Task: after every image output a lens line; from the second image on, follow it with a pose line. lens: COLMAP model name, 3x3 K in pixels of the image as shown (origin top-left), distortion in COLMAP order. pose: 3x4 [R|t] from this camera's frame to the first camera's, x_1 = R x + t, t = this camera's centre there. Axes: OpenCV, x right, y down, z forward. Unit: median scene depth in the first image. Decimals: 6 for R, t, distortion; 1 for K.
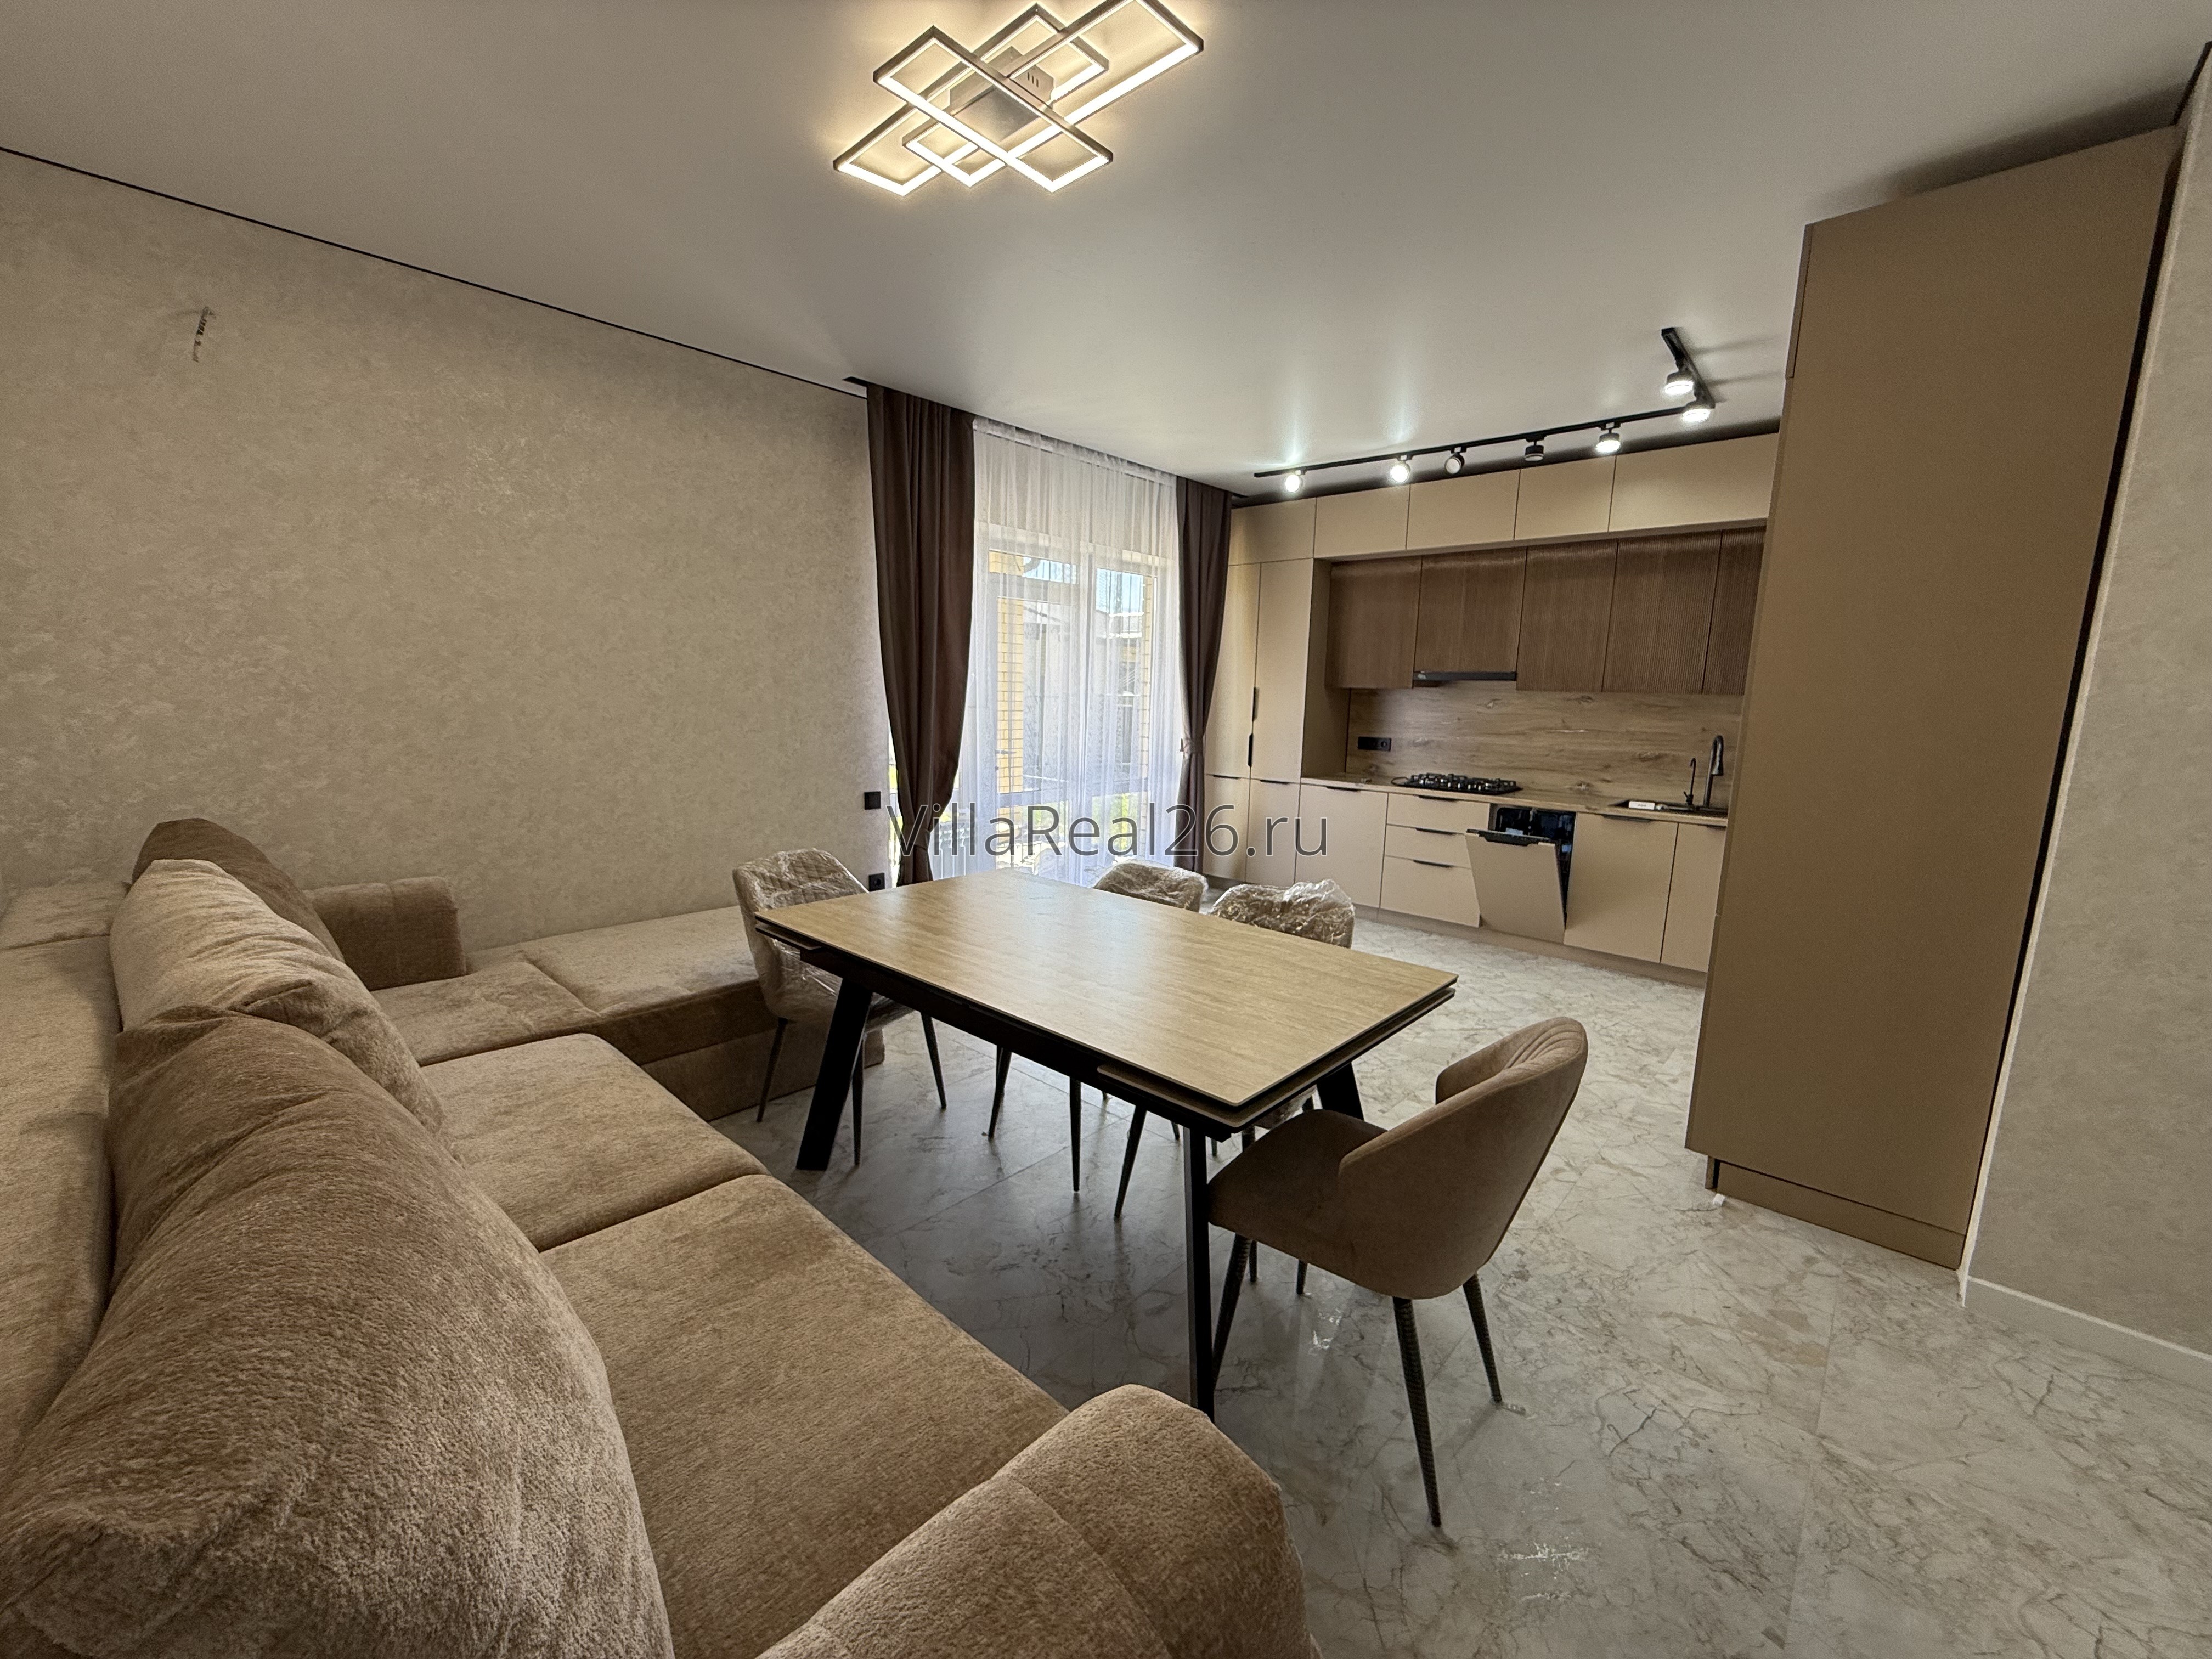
lens RADIAL K [[880.4, 0, 1099.9], [0, 880.4, 827.3], [0, 0, 1]] dist [-0.001184, 0.000183]
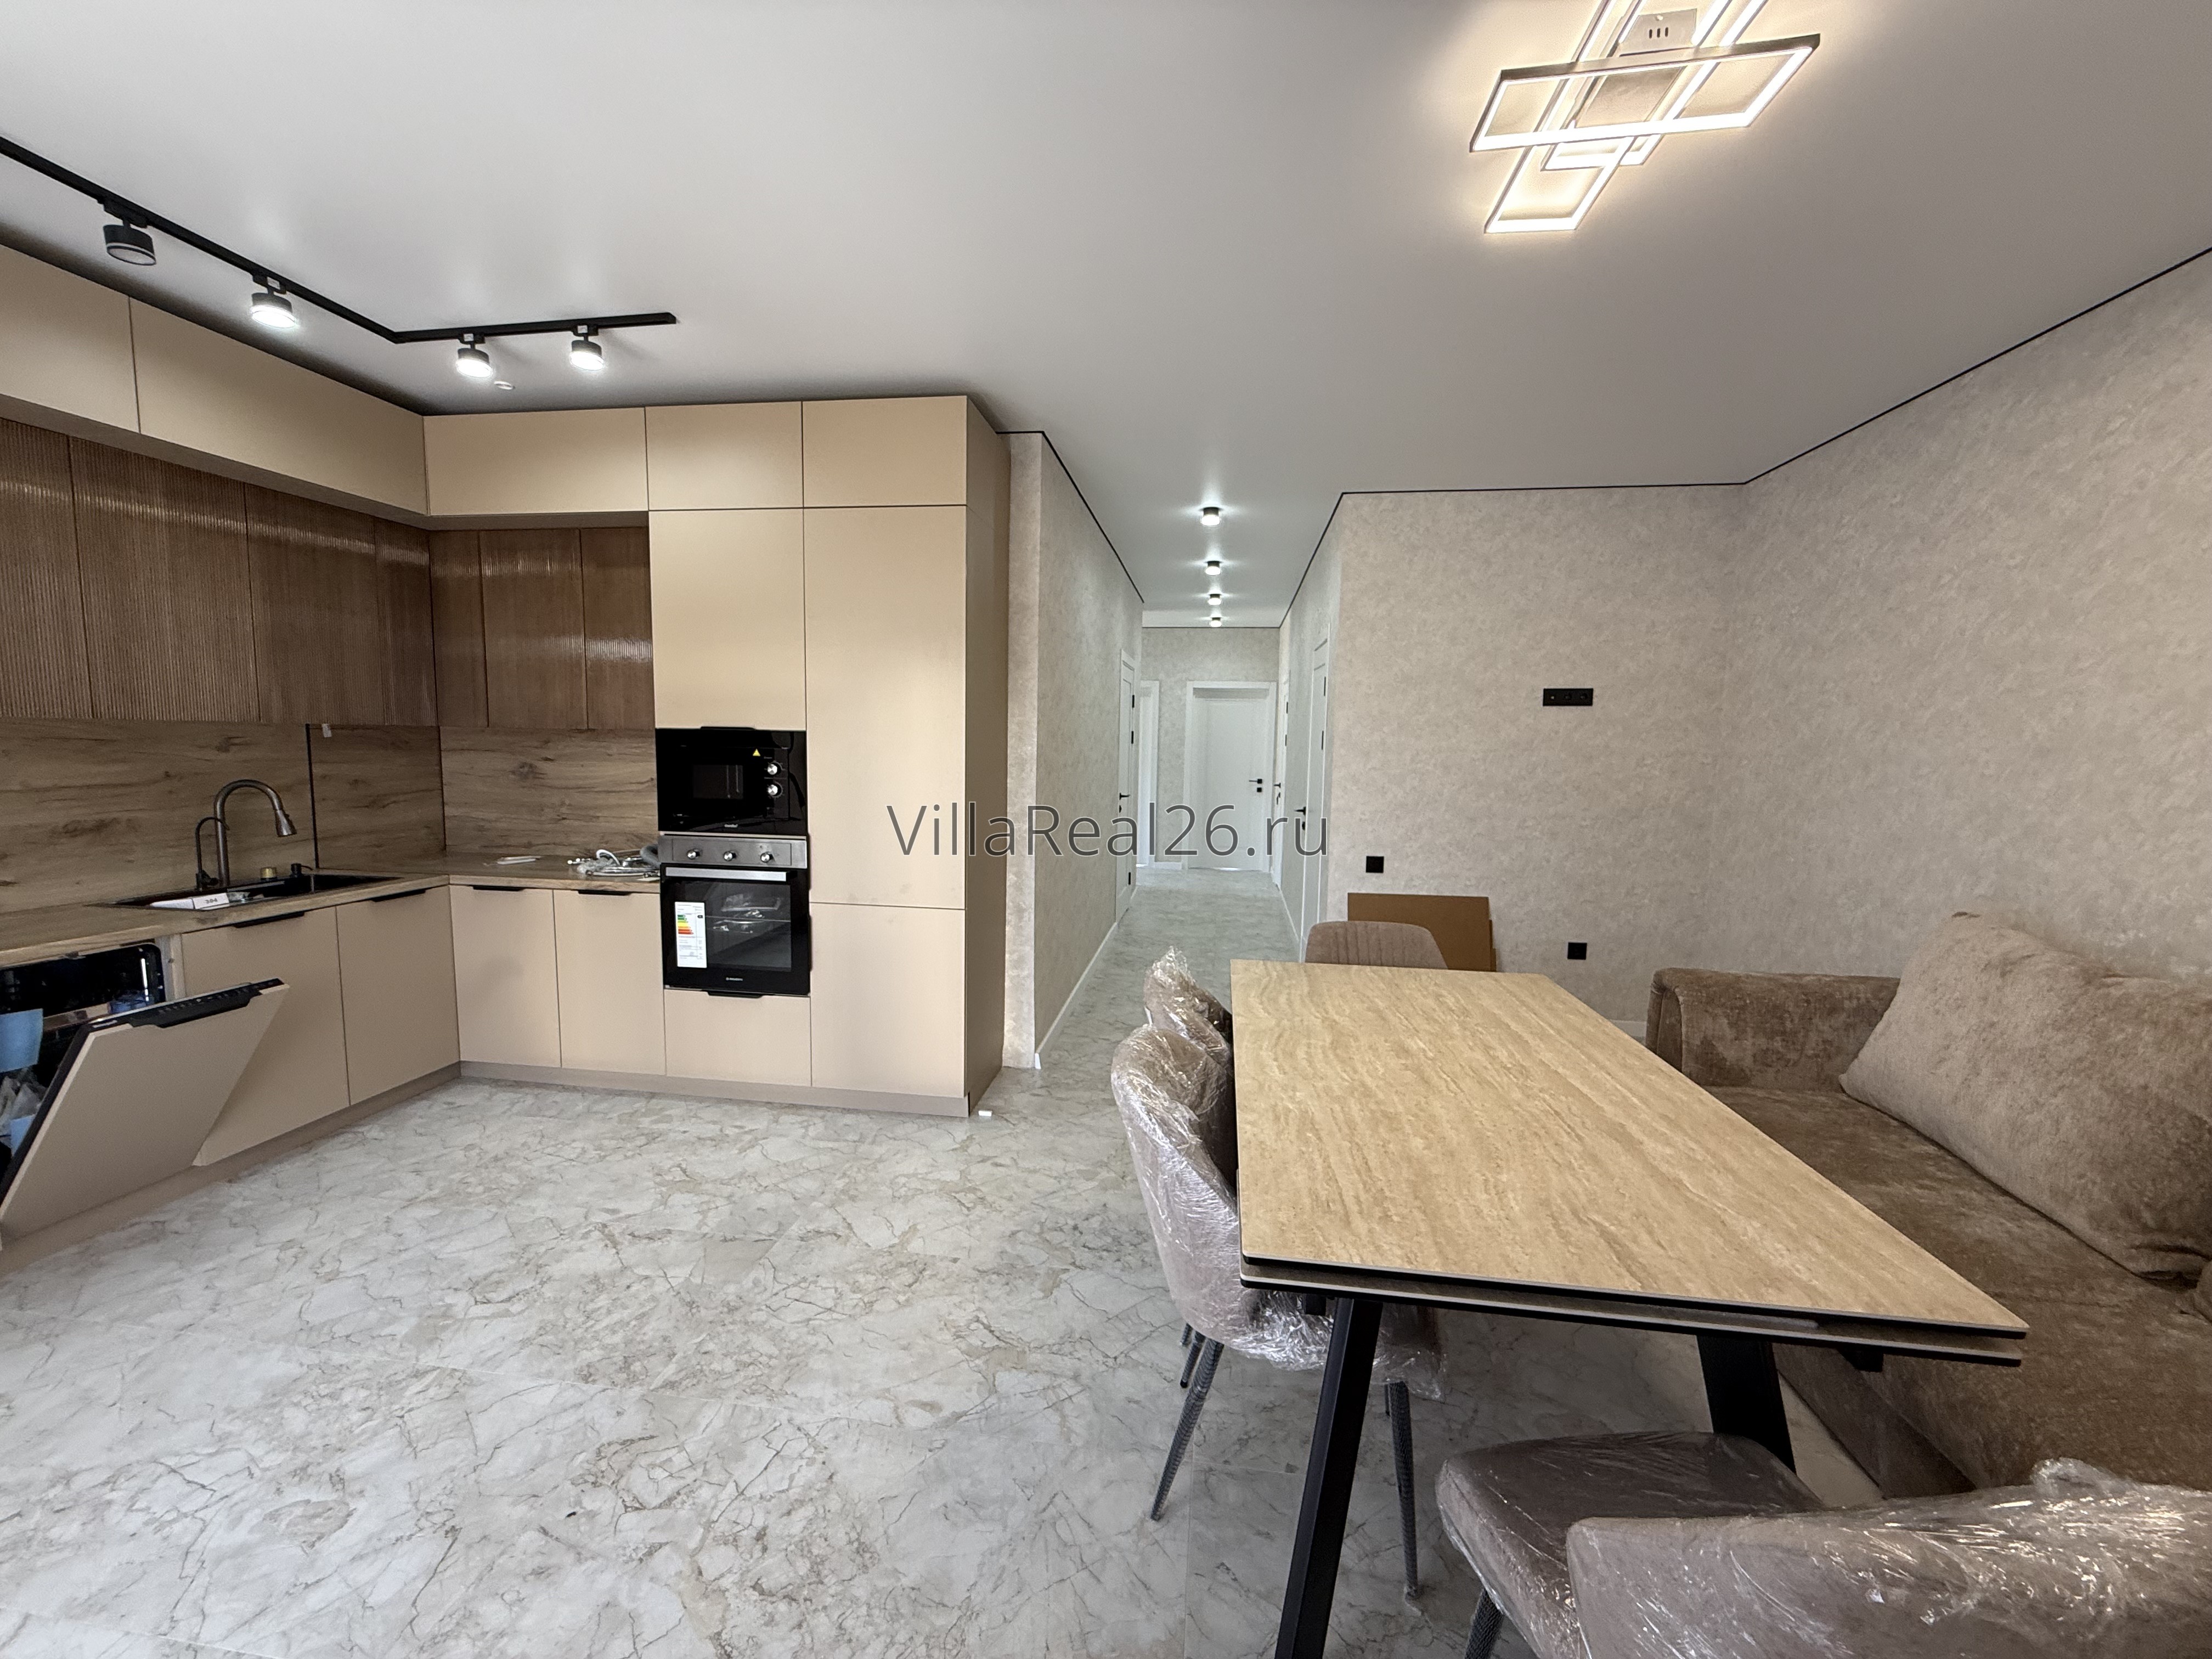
lens RADIAL K [[880.4, 0, 1100.1], [0, 880.4, 828.0], [0, 0, 1]] dist [-0.001184, 0.000183]
pose [[-0.571869, -0.115404, 0.812187, -0.338686], [0.097006, 0.973596, 0.206641, -0.201419], [-0.814589, 0.196958, -0.545575, 1.159318]]
